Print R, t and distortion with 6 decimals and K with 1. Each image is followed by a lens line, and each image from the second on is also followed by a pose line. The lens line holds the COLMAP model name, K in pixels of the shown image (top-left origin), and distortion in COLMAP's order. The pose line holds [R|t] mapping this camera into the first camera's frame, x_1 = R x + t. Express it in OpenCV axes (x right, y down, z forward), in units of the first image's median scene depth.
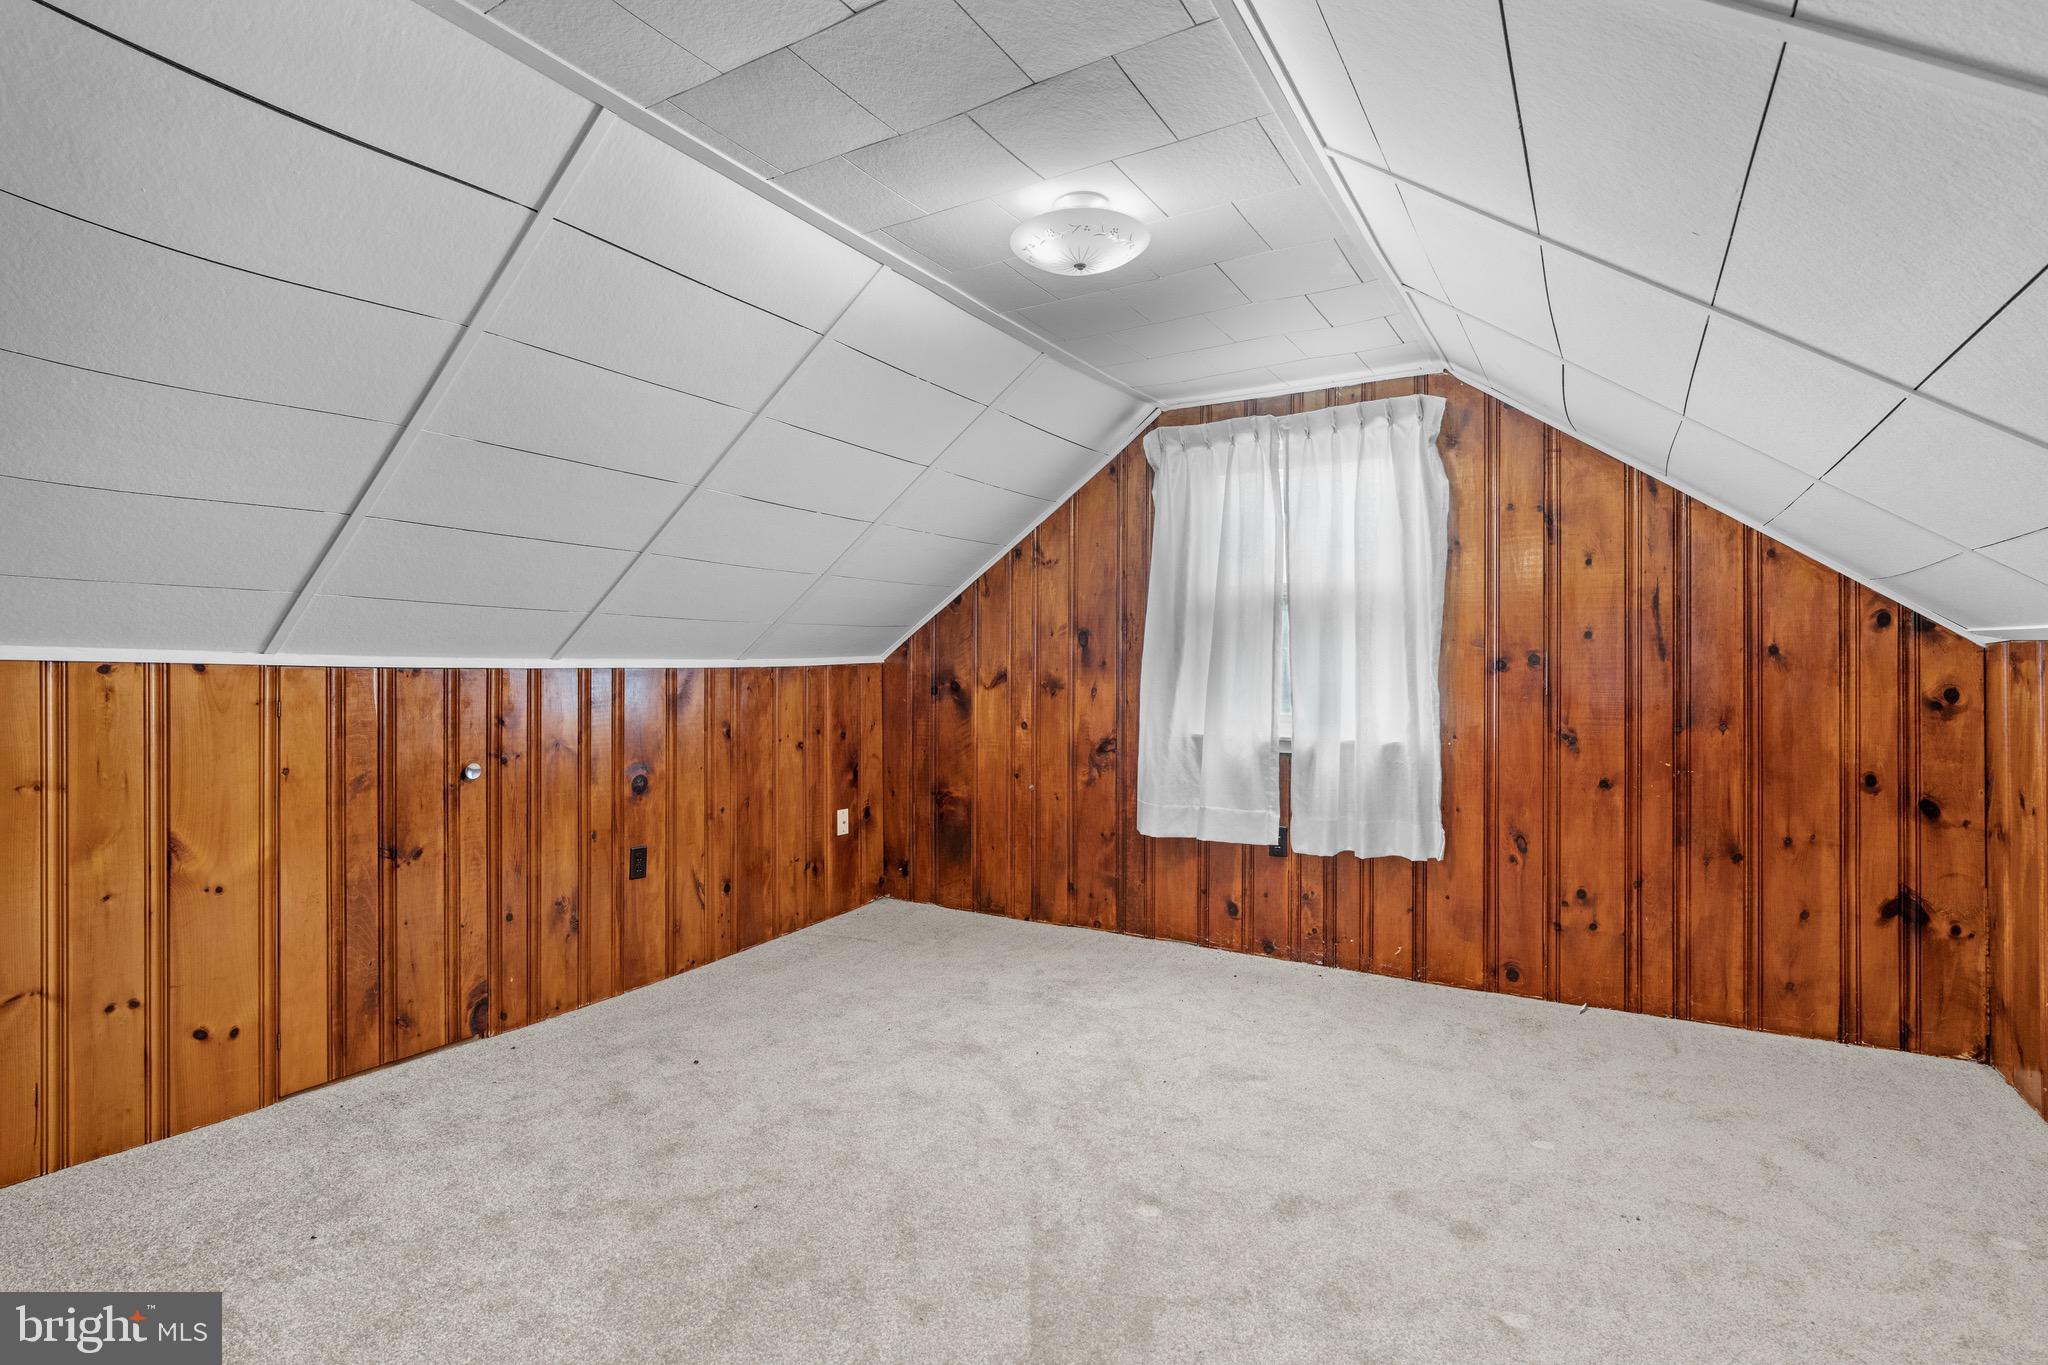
lens RADIAL K [[980.7, 0, 989.3], [0, 980.7, 674.6], [0, 0, 1]] dist [-0.000646, 0.000053]
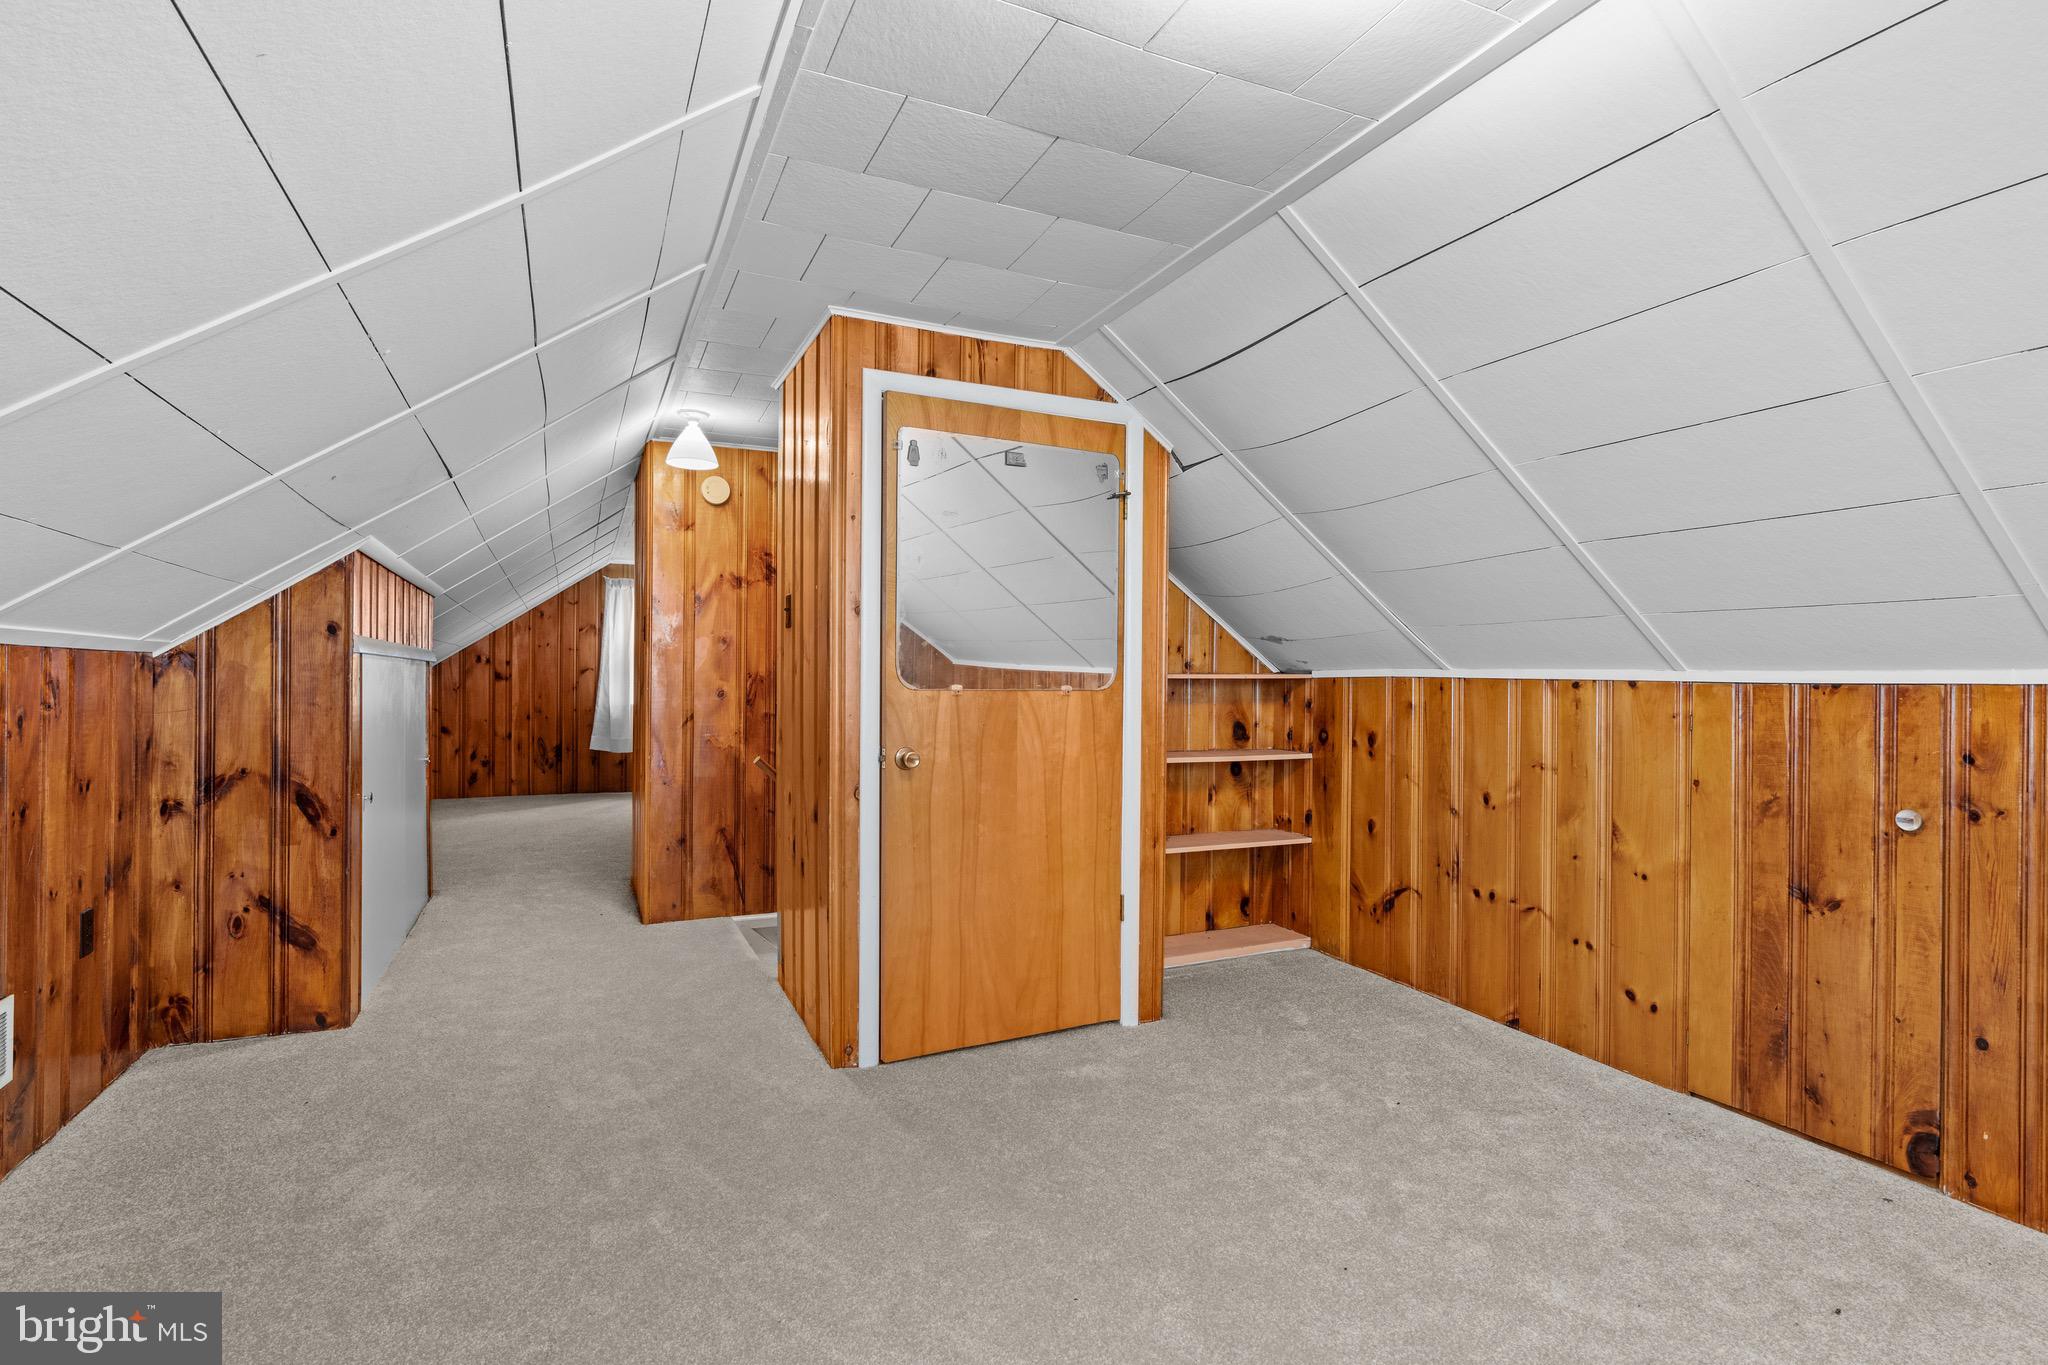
lens RADIAL K [[972.2, 0, 1028.2], [0, 972.2, 683.1], [0, 0, 1]] dist [-0.002157, 0.000017]
pose [[-0.535341, -0.002340, -0.844633, 0.495409], [-0.005565, 0.999984, 0.000757, -0.004074], [0.844618, 0.005106, -0.535346, 0.879104]]
